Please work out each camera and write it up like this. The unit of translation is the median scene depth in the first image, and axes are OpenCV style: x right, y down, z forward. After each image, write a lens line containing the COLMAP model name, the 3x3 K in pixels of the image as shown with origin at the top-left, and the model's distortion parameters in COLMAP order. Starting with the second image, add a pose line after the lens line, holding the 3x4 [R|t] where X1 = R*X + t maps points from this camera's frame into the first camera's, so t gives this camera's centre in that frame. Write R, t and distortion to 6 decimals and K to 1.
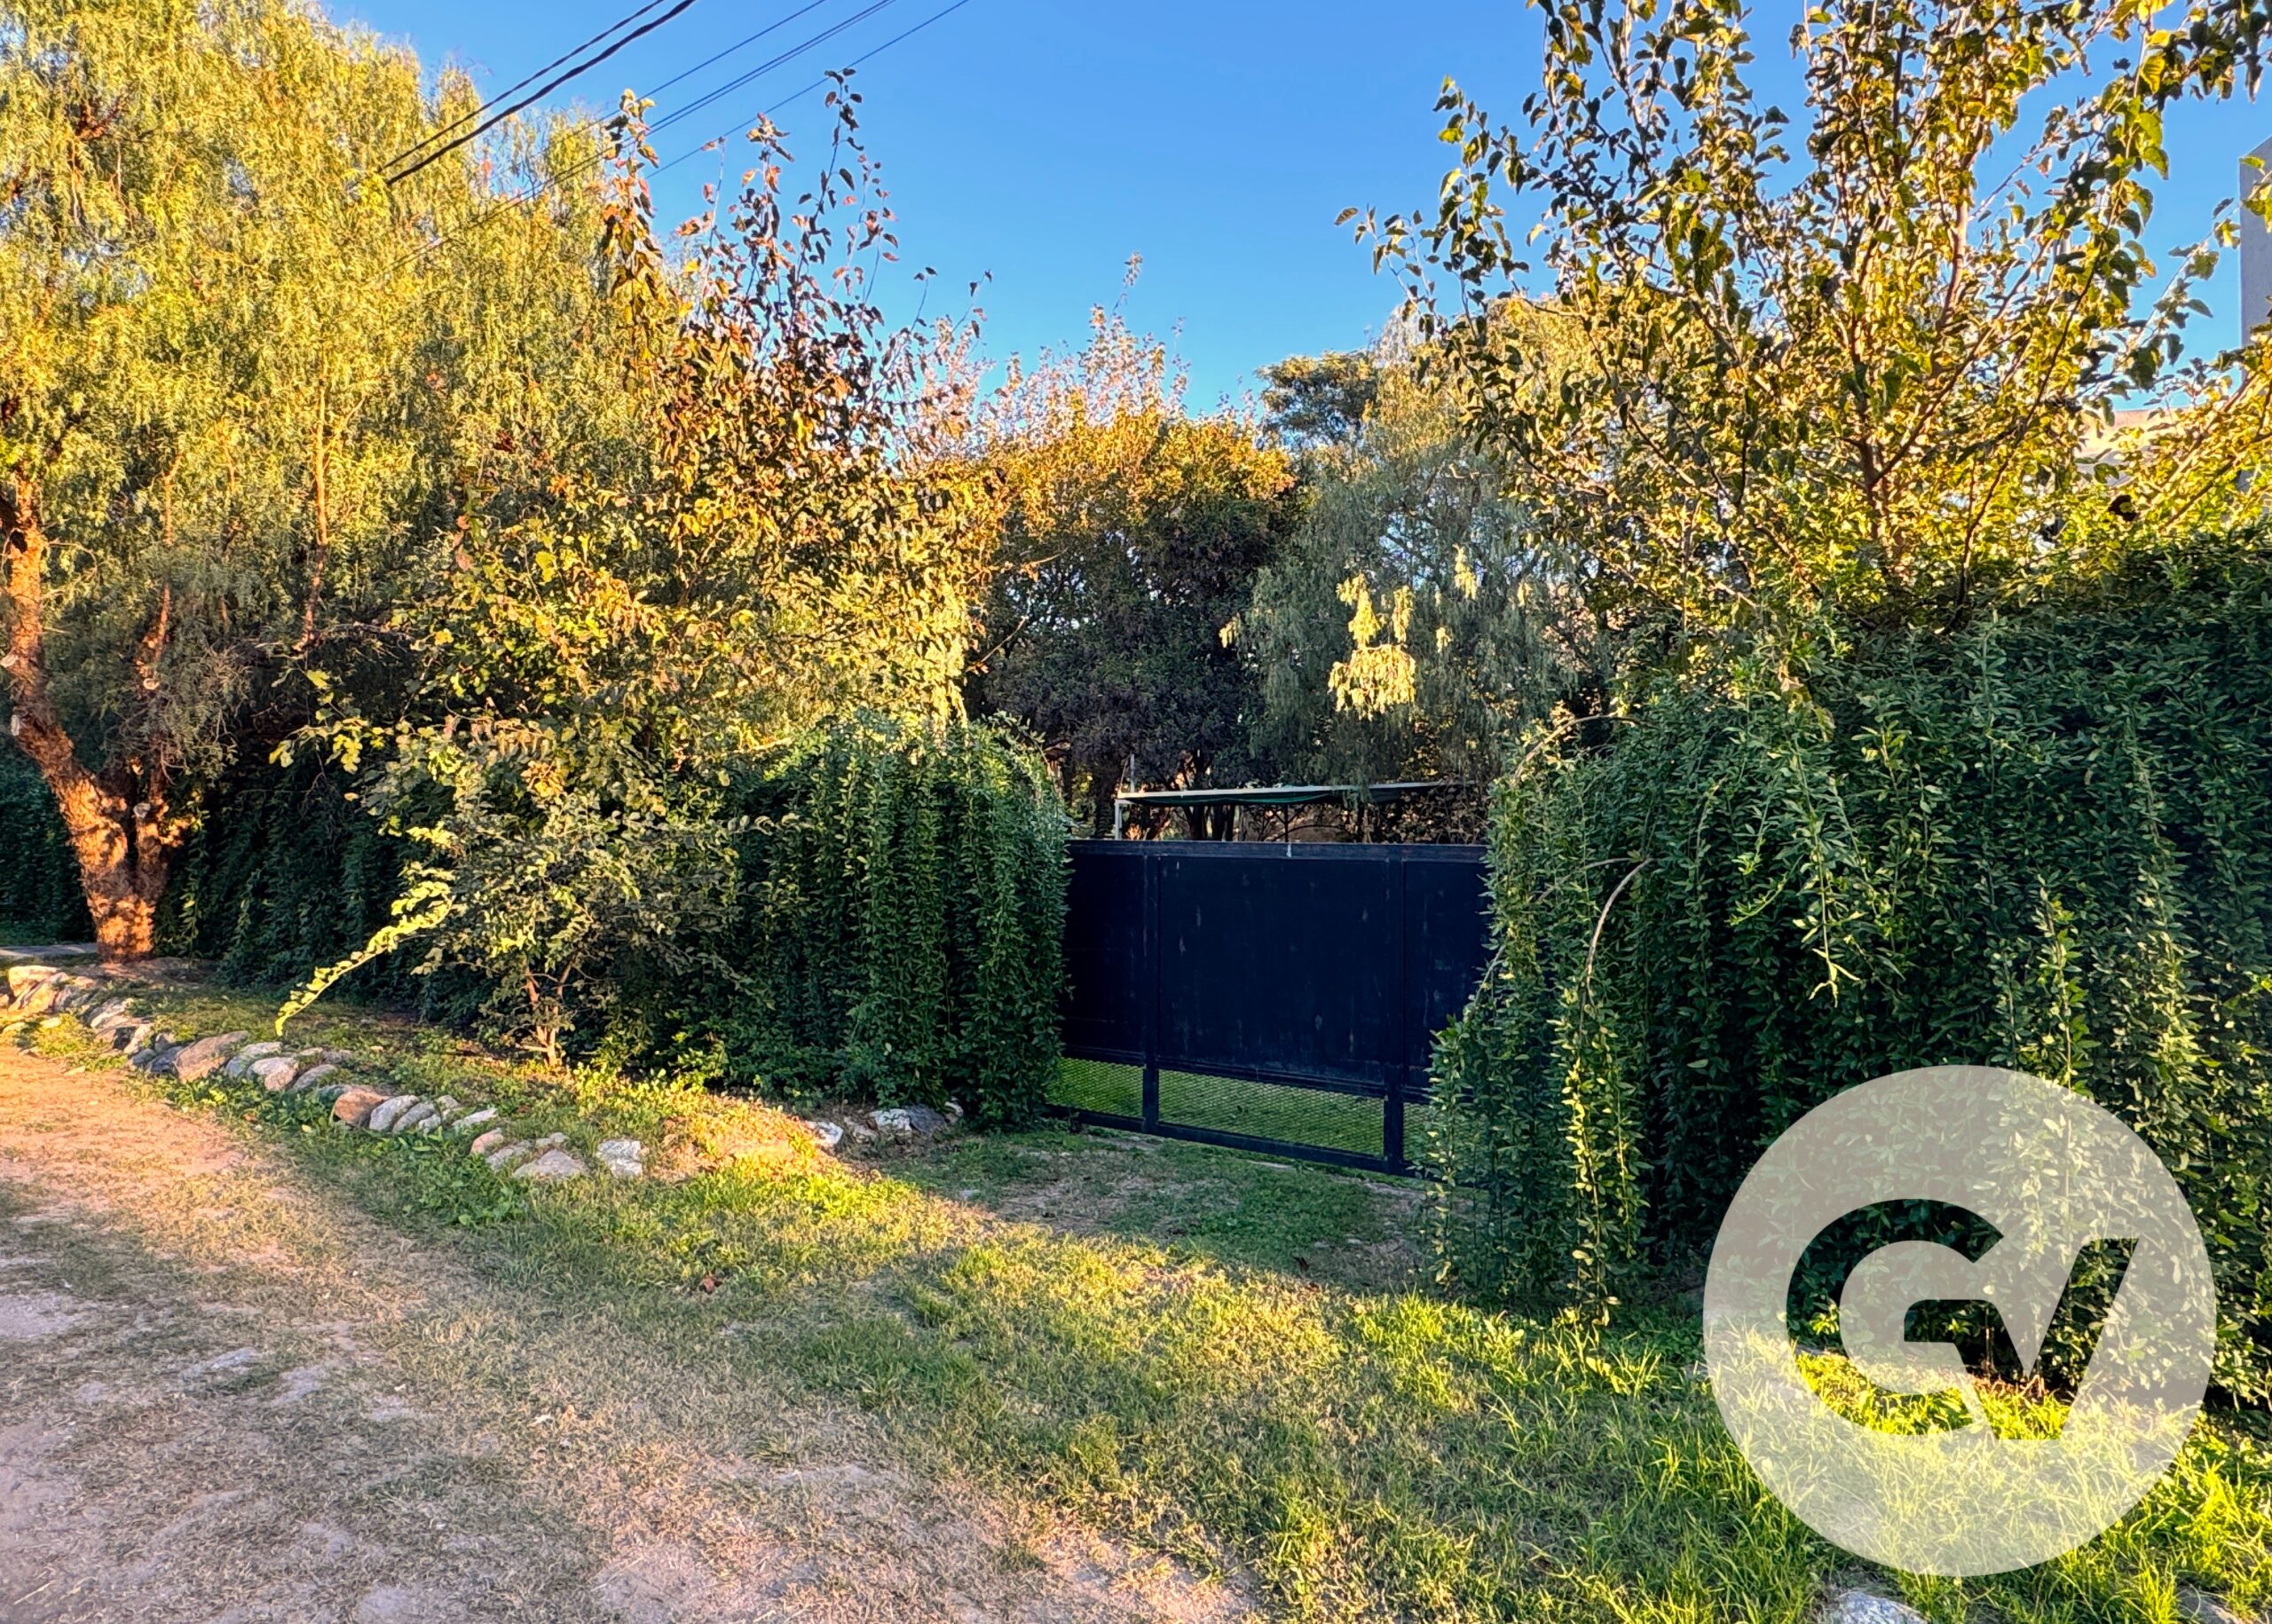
lens RADIAL K [[1407.1, 0, 1136.0], [0, 1407.1, 812.0], [0, 0, 1]] dist [0.008861, 0.000036]
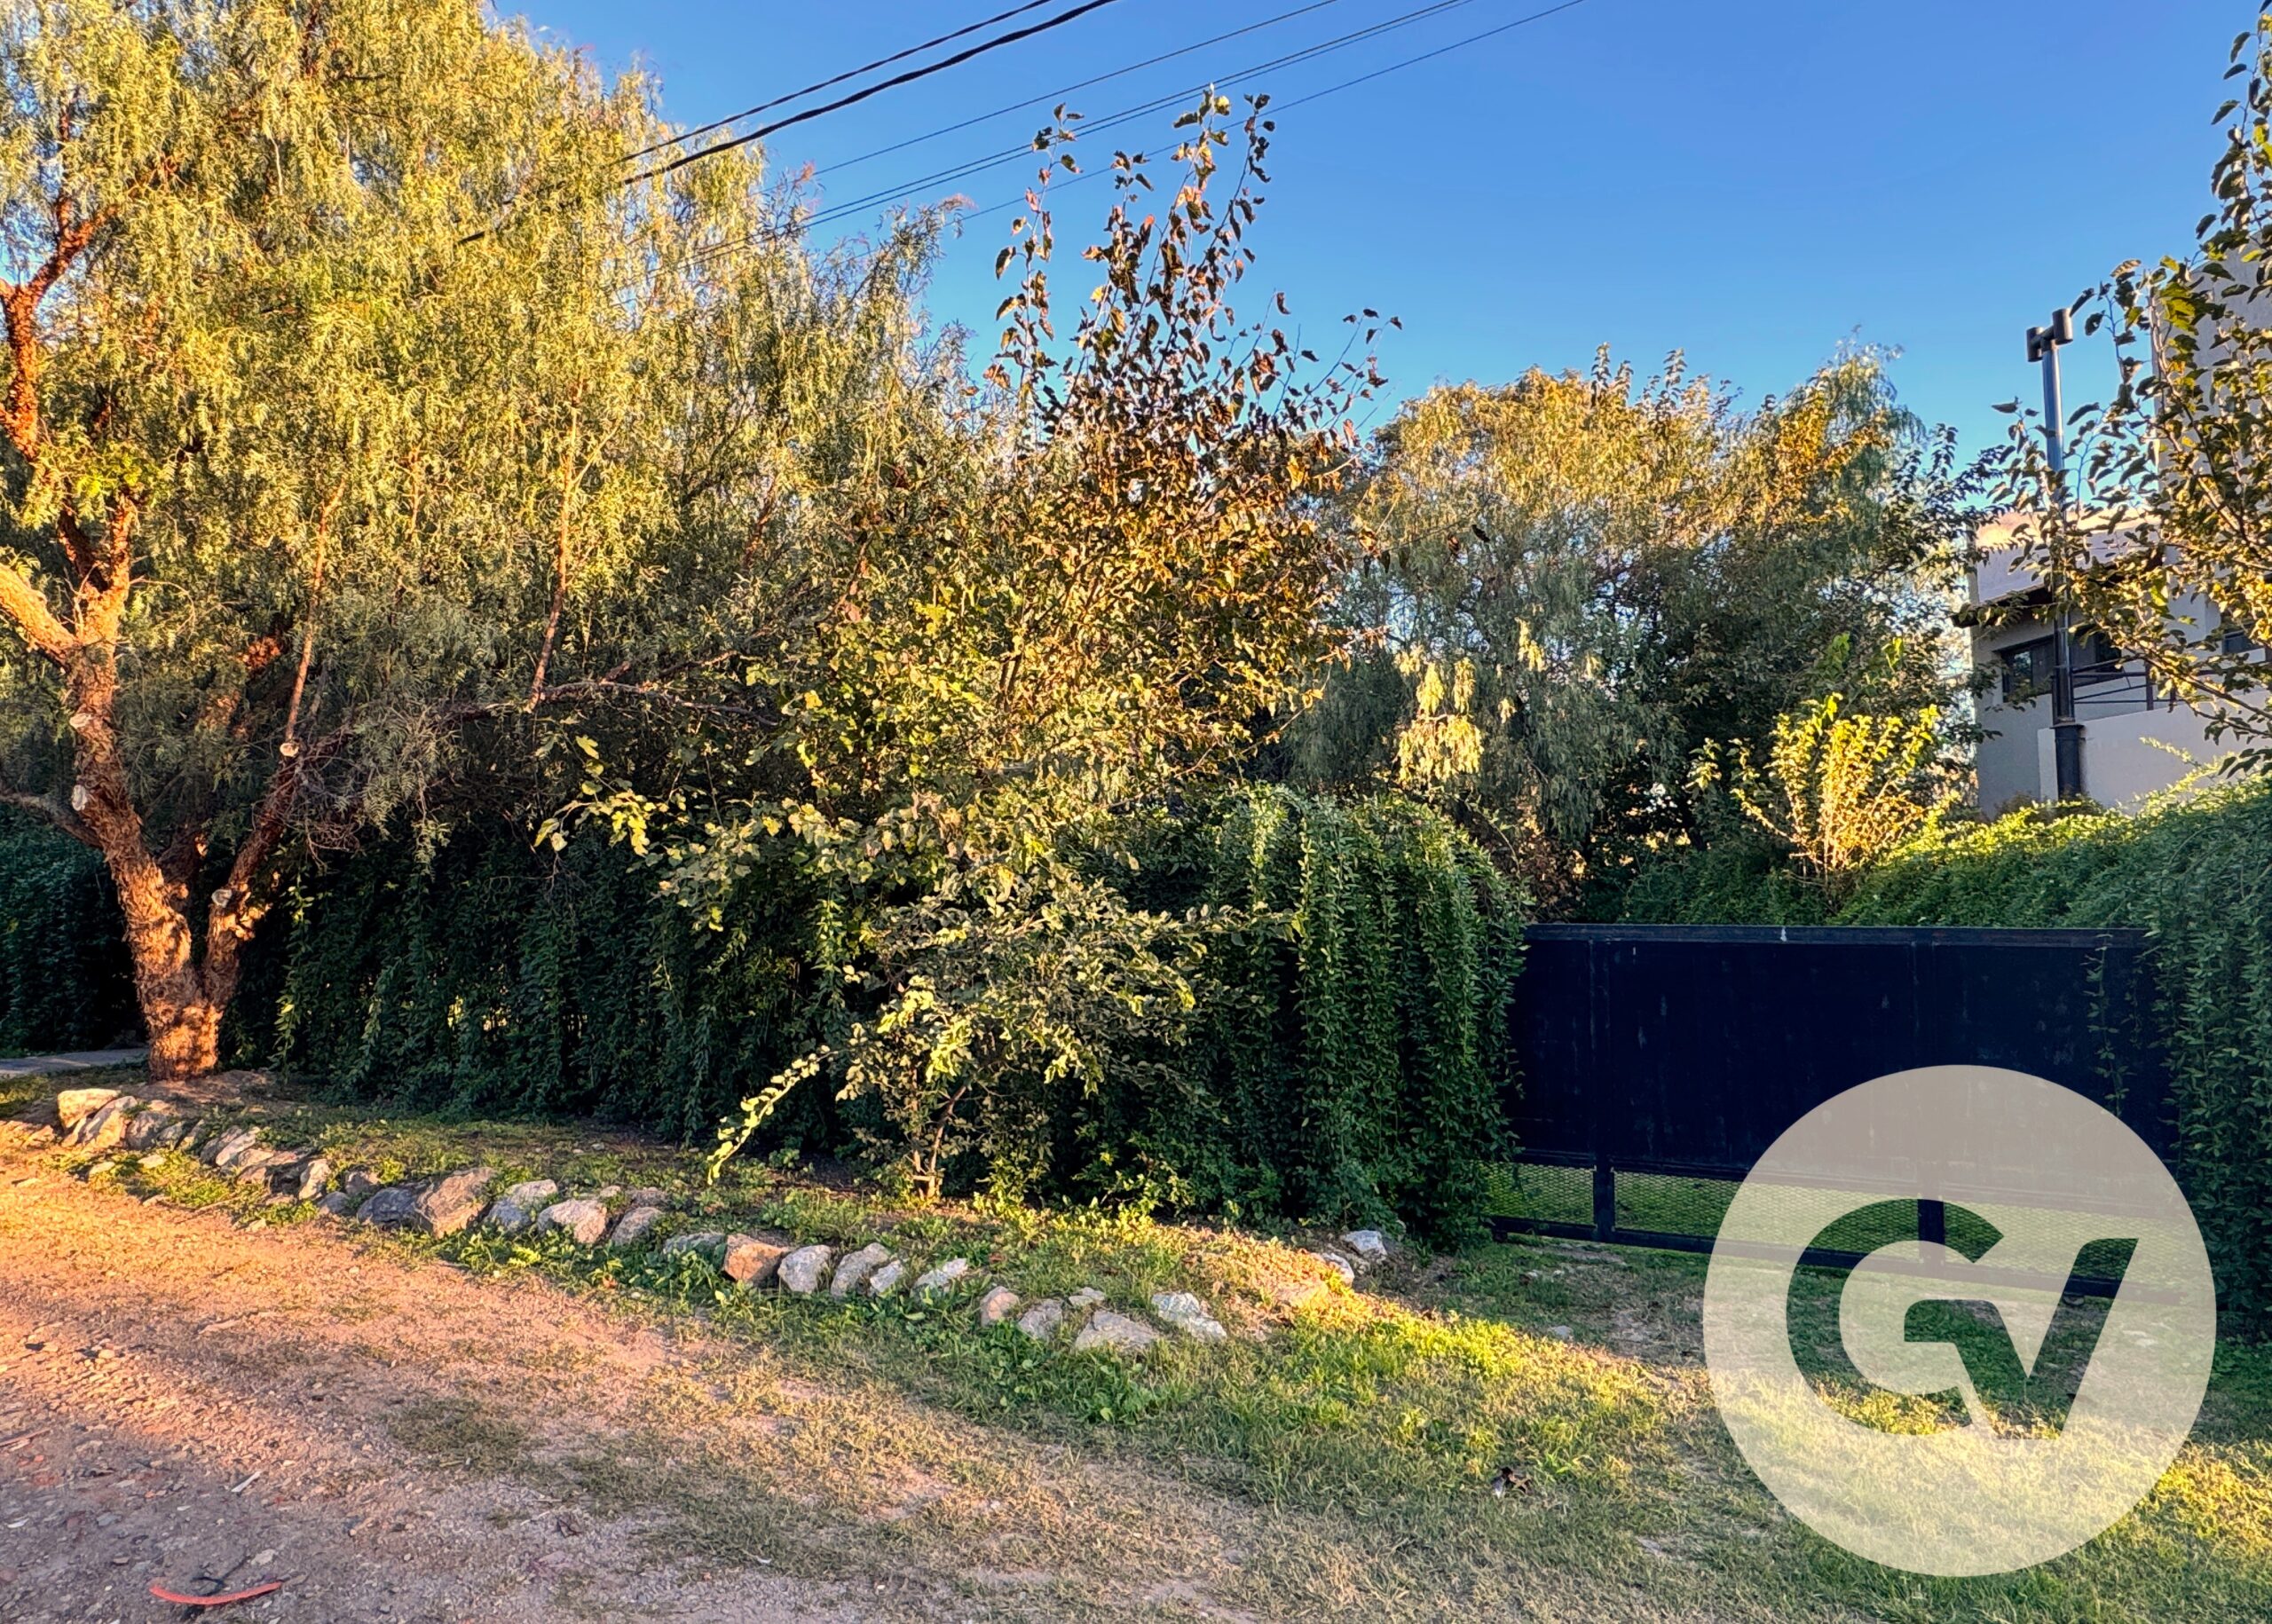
lens RADIAL K [[1356.8, 0, 1136.0], [0, 1356.8, 812.0], [0, 0, 1]] dist [0.000224, -0.000164]
pose [[0.985558, -0.002589, 0.169320, -0.323298], [0.009981, 0.999033, -0.042821, -0.013447], [-0.169046, 0.043893, 0.984630, 0.115347]]
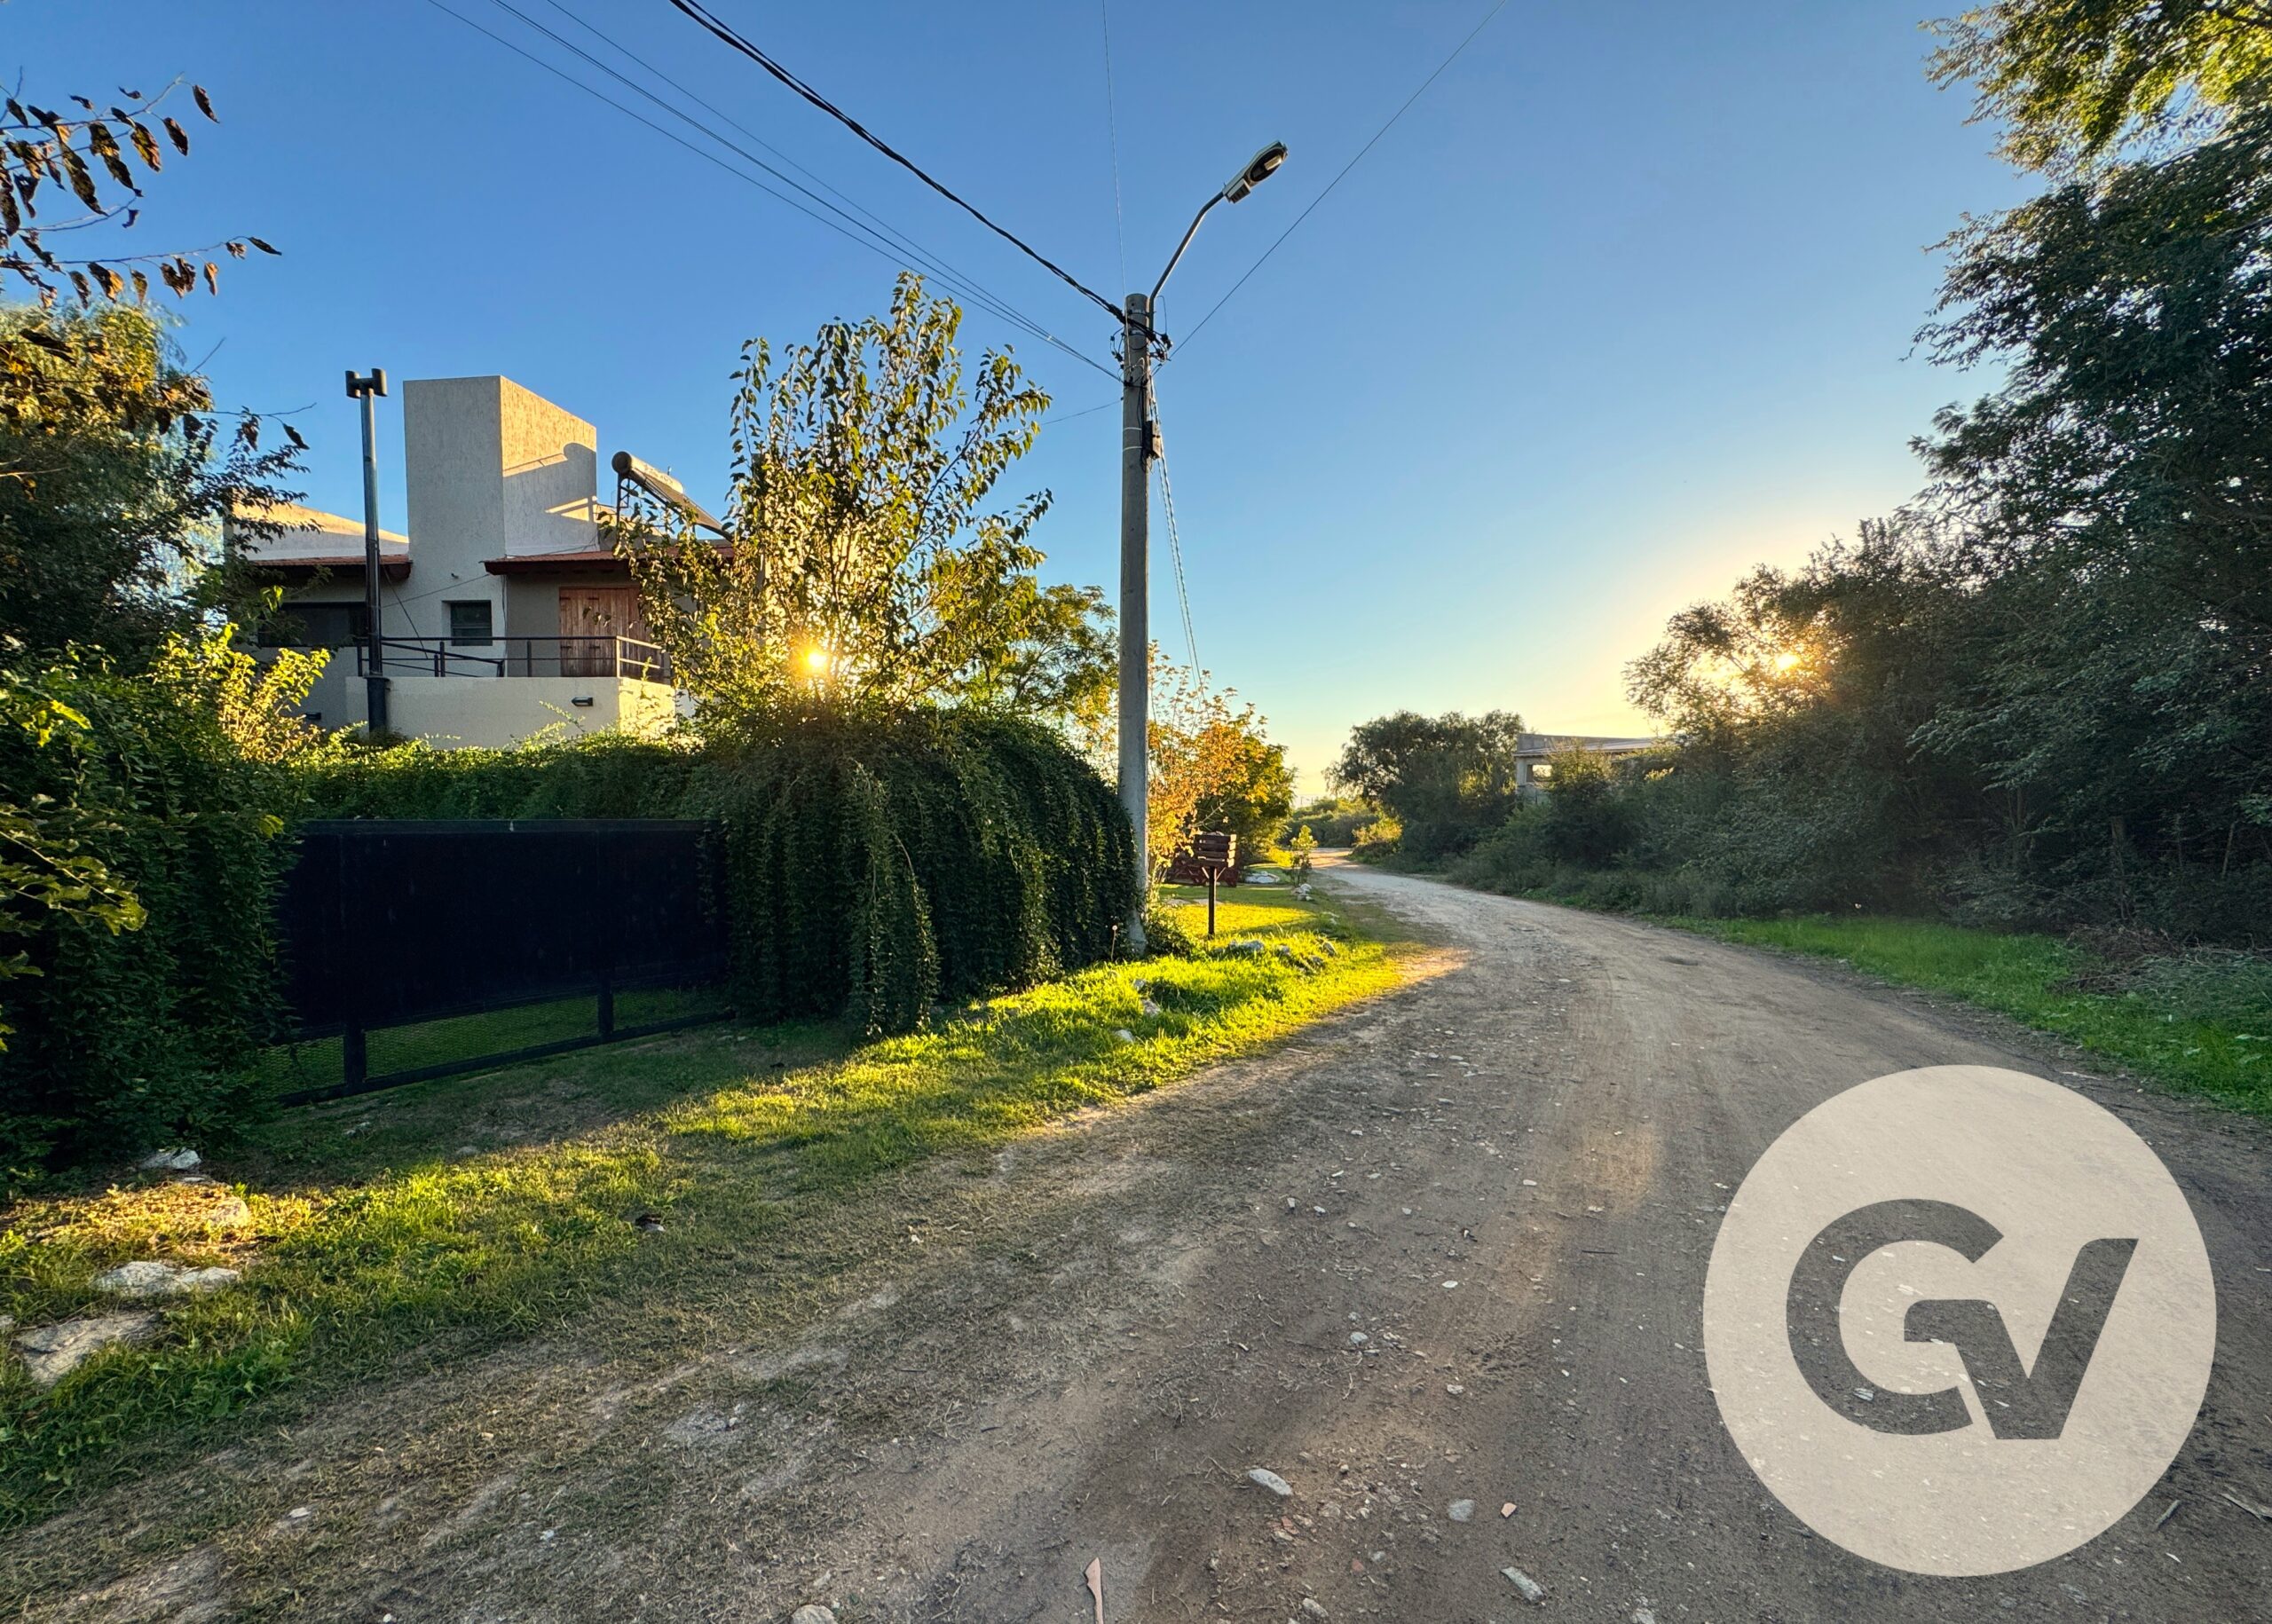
lens RADIAL K [[909.0, 0, 1132.9], [0, 909.0, 845.5], [0, 0, 1]] dist [-0.001528, 0.000189]
pose [[-0.082866, -0.048081, 0.995400, -0.517059], [-0.031933, 0.998451, 0.045570, -0.007937], [-0.996049, -0.028010, -0.084273, 0.334349]]
